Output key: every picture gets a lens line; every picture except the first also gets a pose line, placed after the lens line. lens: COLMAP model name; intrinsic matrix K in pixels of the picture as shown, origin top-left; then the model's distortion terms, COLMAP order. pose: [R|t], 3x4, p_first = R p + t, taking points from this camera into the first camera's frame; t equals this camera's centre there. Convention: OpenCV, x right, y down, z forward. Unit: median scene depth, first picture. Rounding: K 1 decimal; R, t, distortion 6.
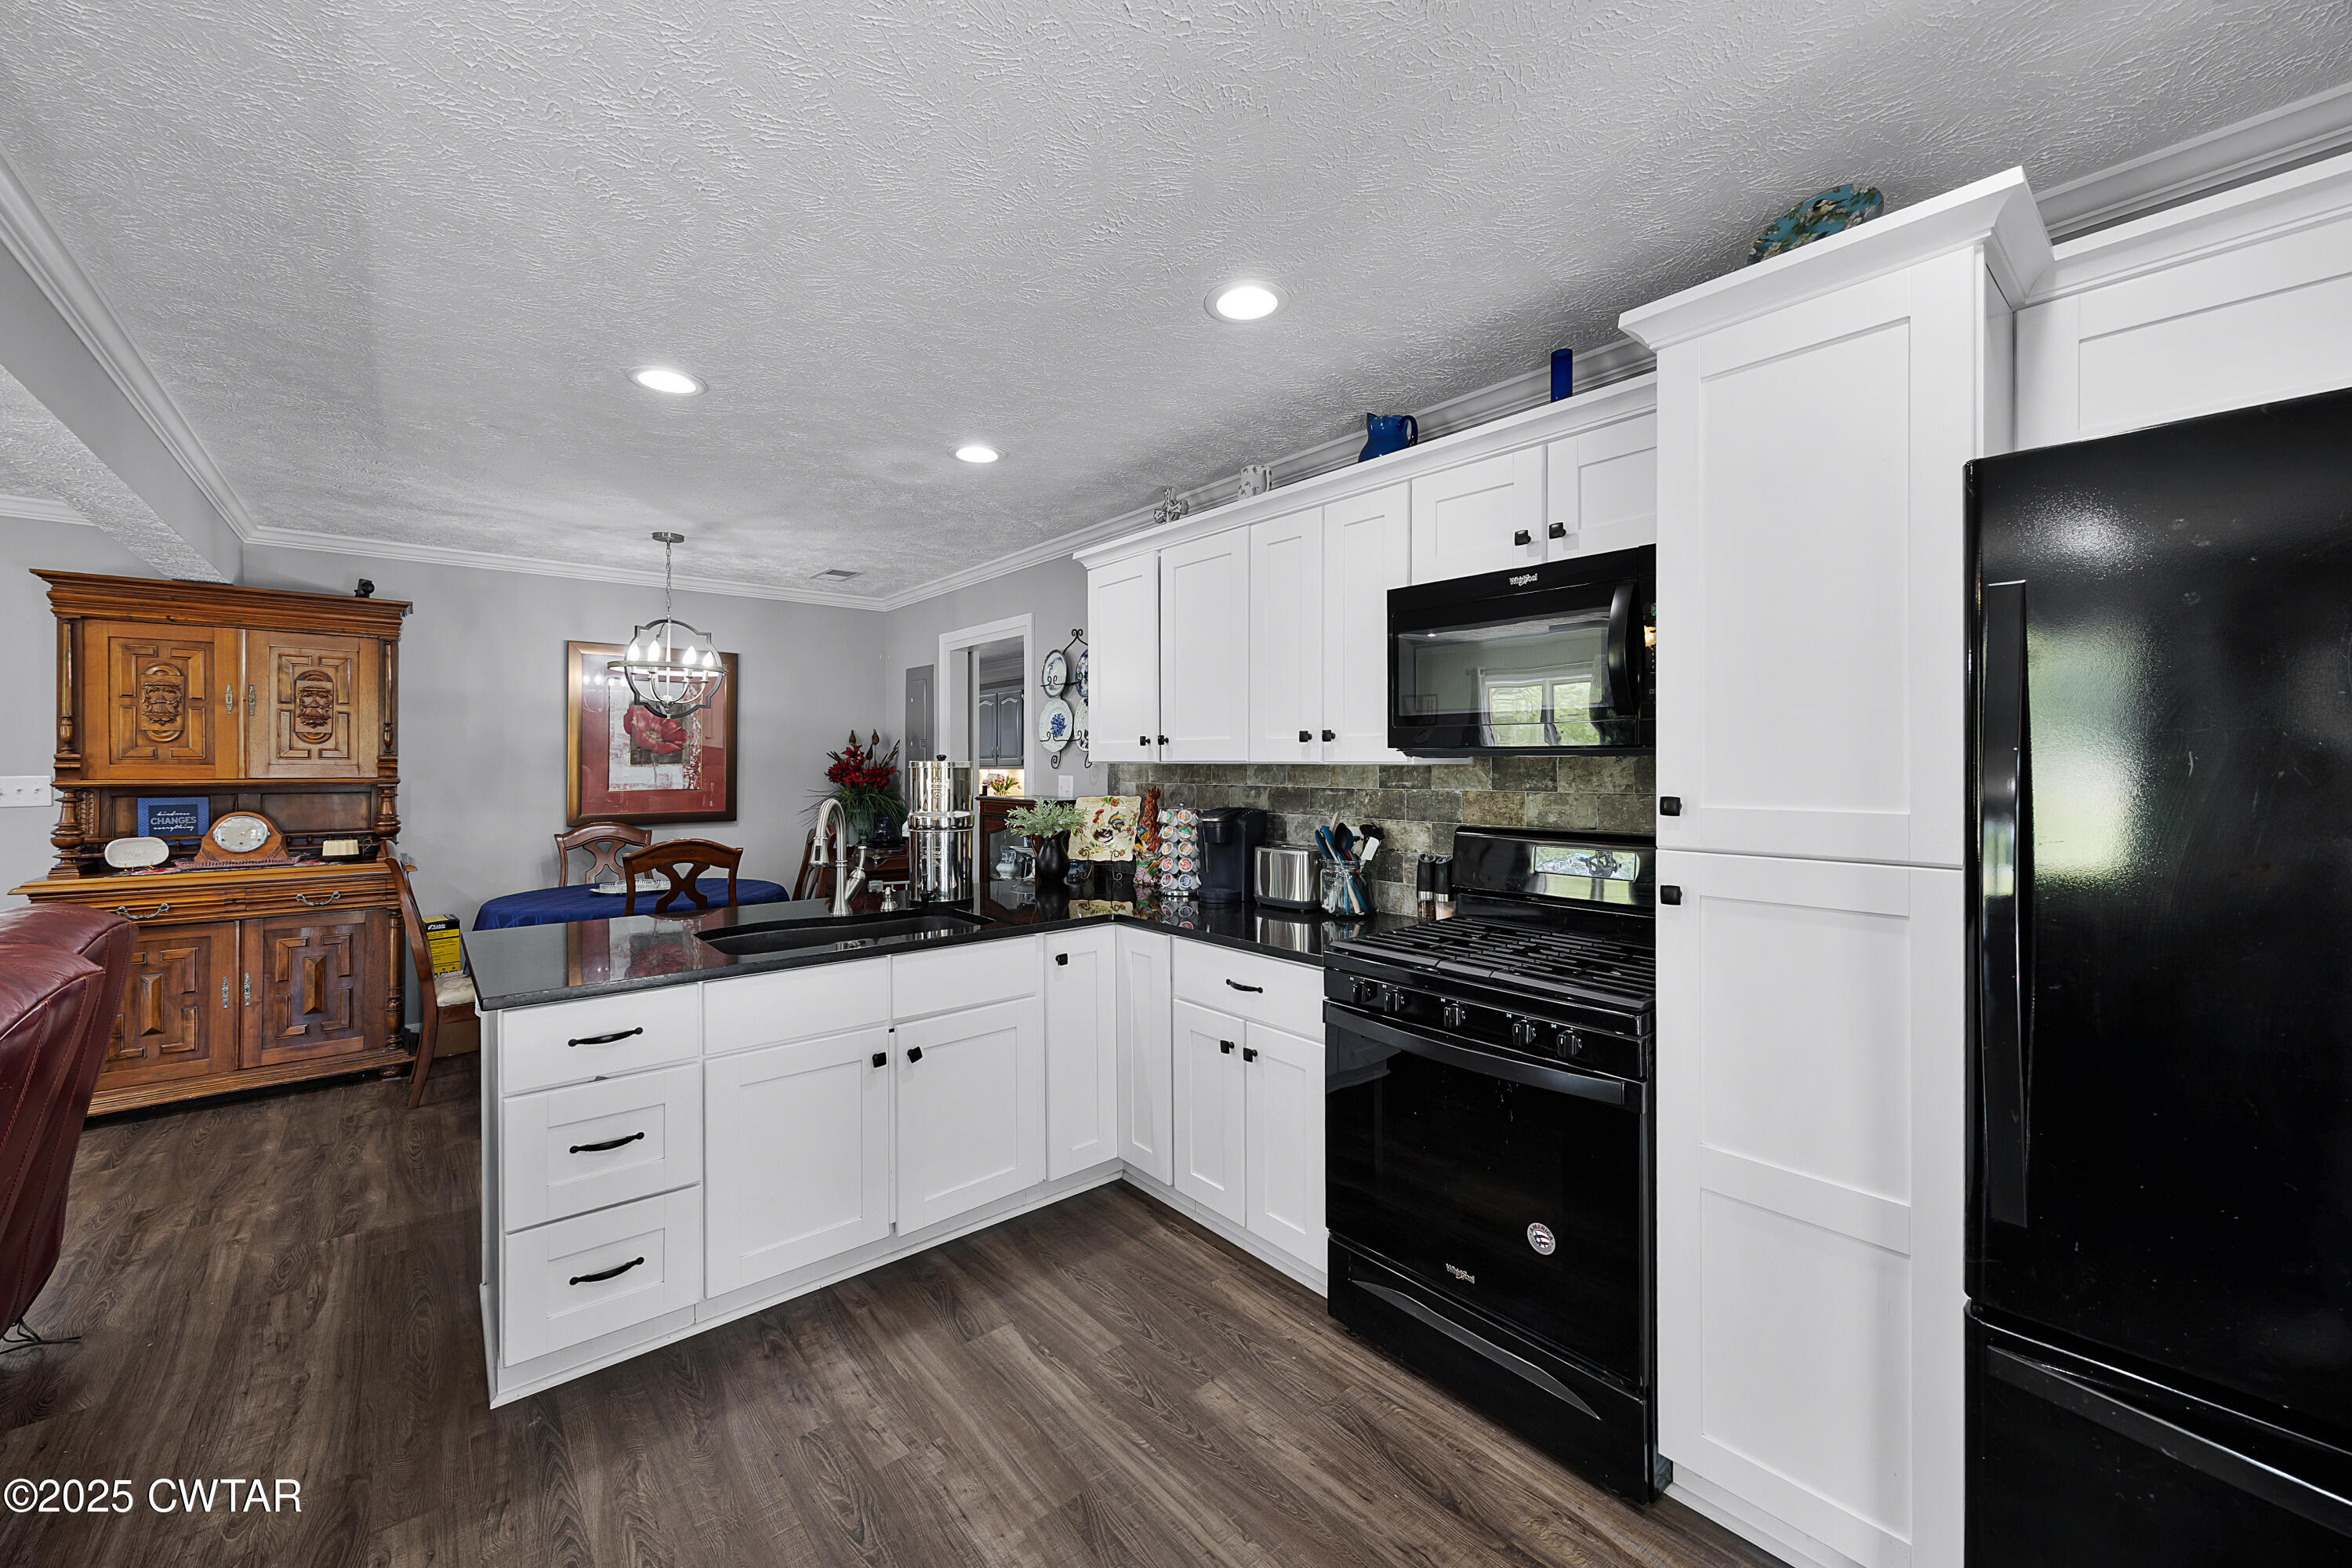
lens RADIAL K [[896.2, 0, 1169.0], [0, 896.2, 771.0], [0, 0, 1]] dist [-0.005828, 0.000104]
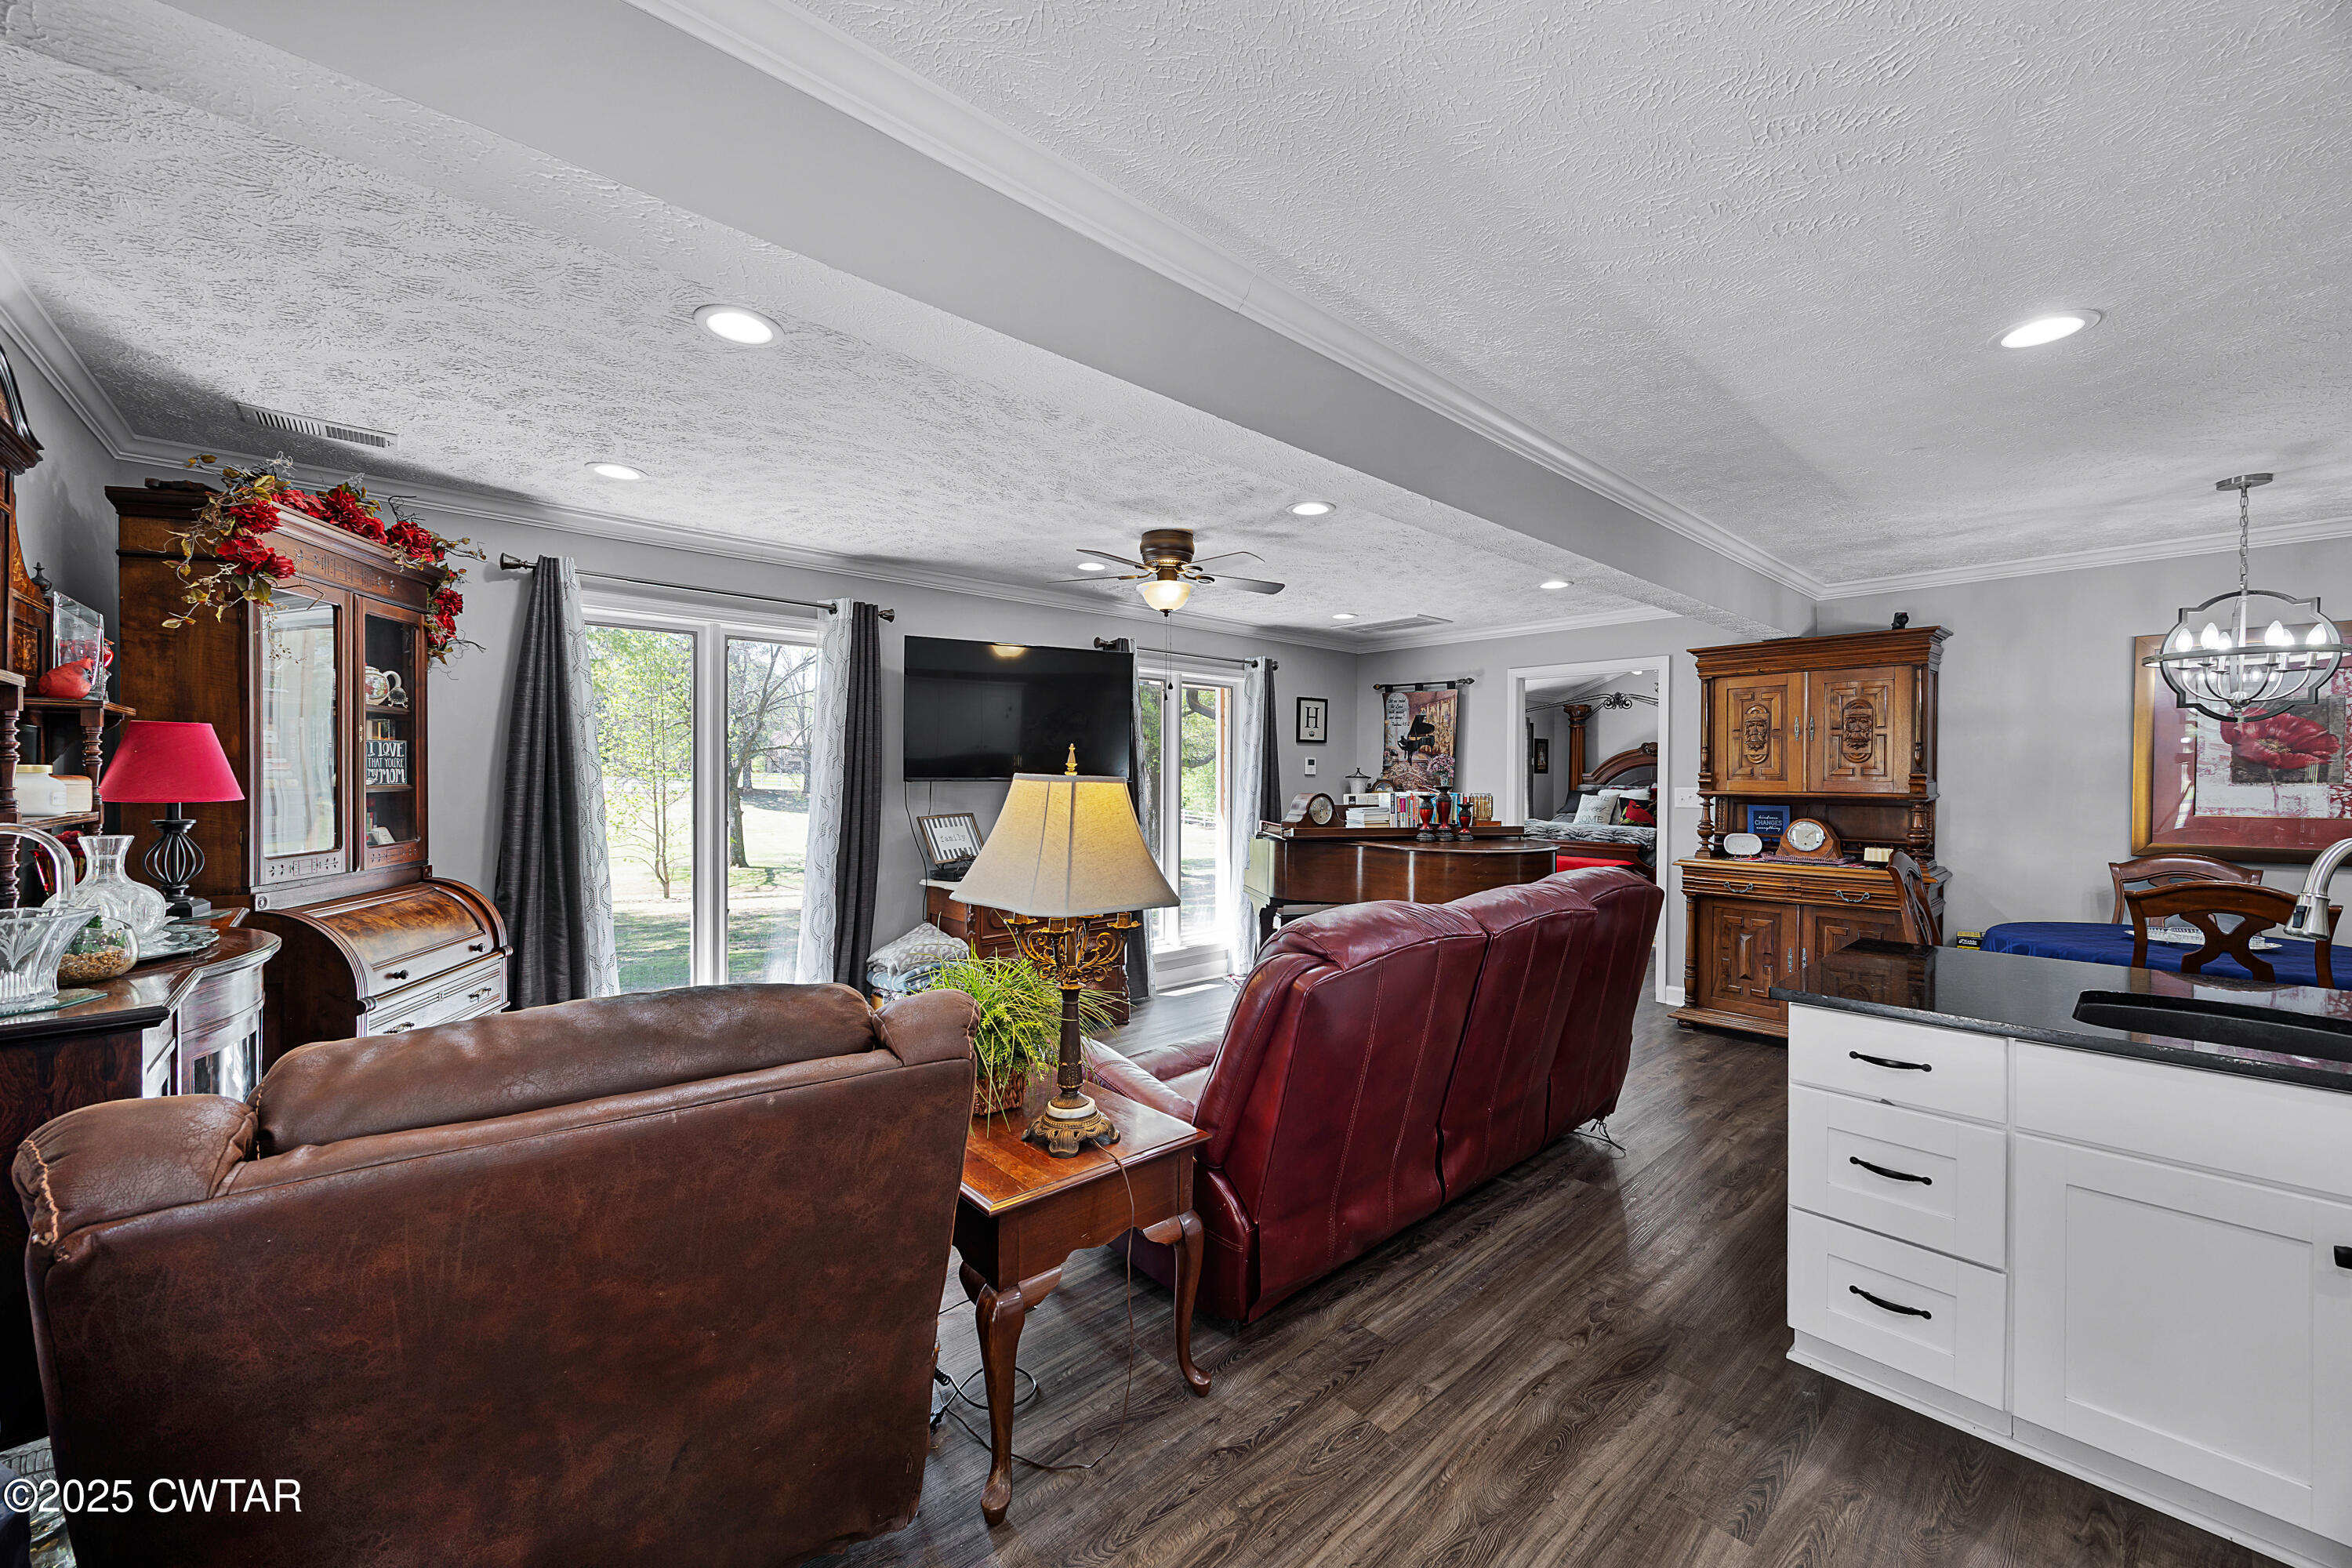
lens RADIAL K [[896.2, 0, 1231.2], [0, 896.2, 795.9], [0, 0, 1]] dist [-0.005828, 0.000104]
pose [[0.067200, 0.021606, -0.997506, 0.157414], [-0.012479, 0.999706, 0.020812, -0.001860], [0.997661, 0.011049, 0.067450, 0.118487]]
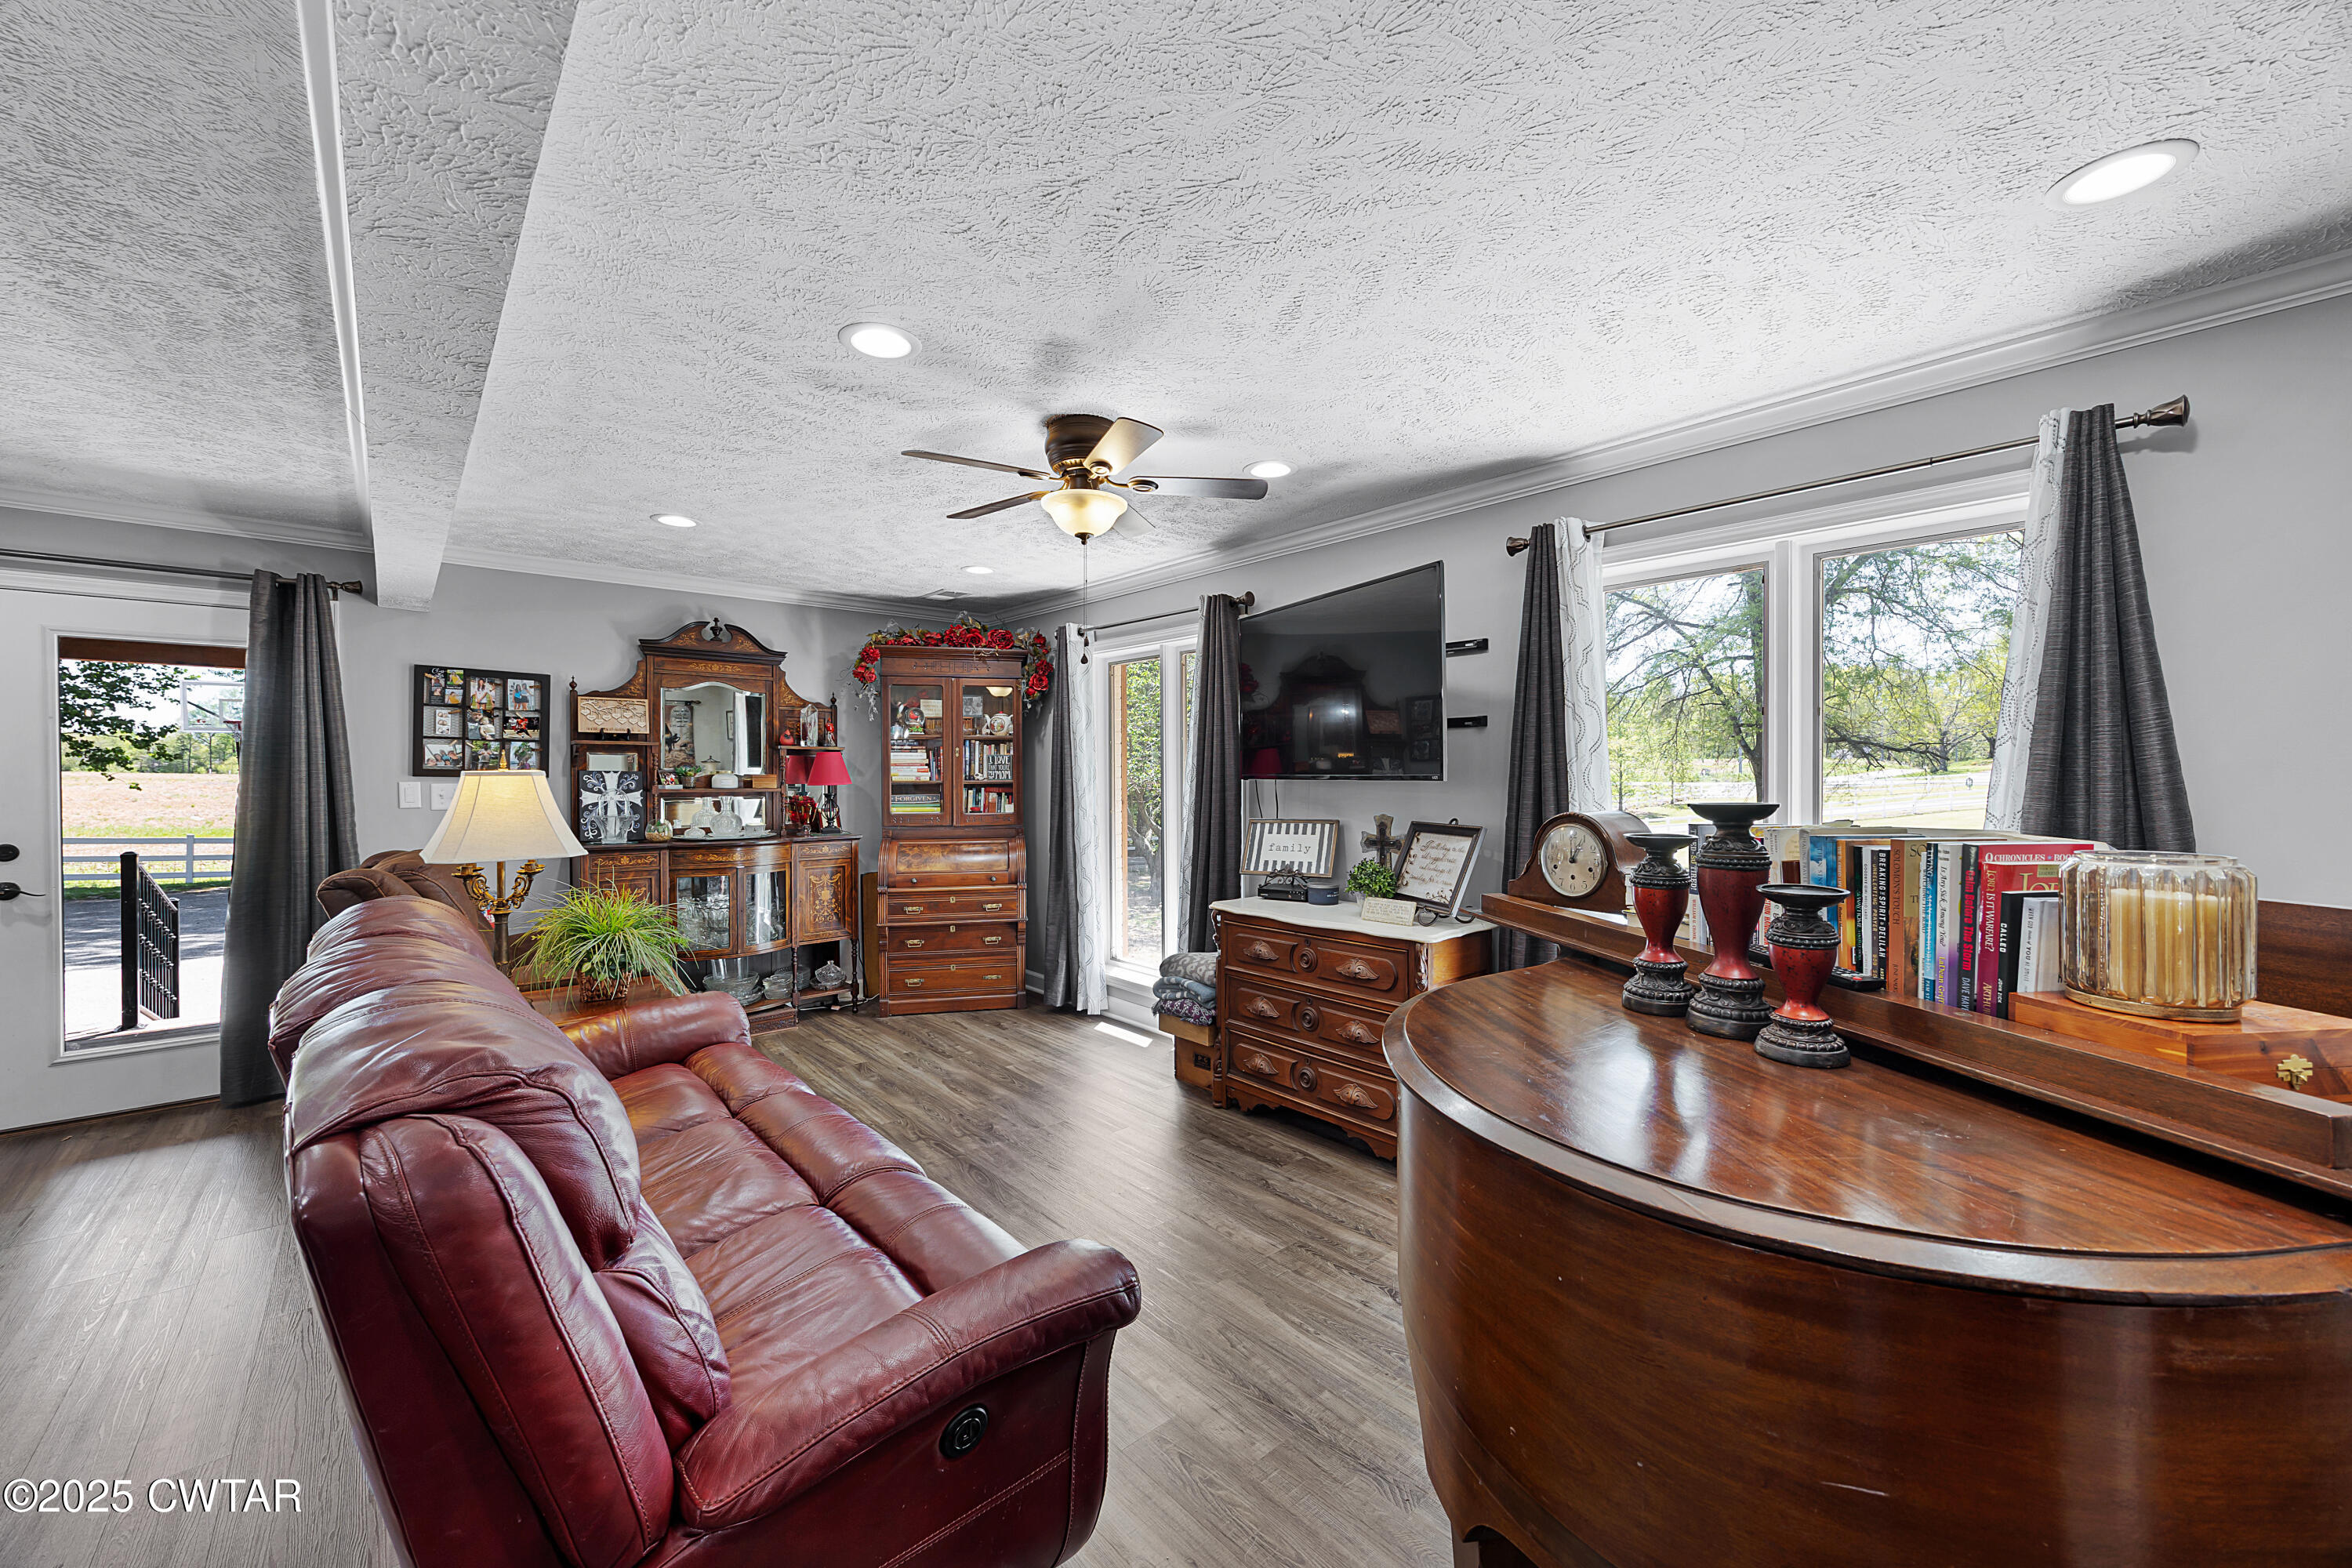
lens RADIAL K [[896.2, 0, 1184.5], [0, 896.2, 794.6], [0, 0, 1]] dist [-0.005828, 0.000104]
pose [[-0.999271, -0.003316, -0.038045, -0.709103], [-0.004302, 0.999656, 0.025880, -0.001740], [0.037946, 0.026025, -0.998941, 0.696823]]
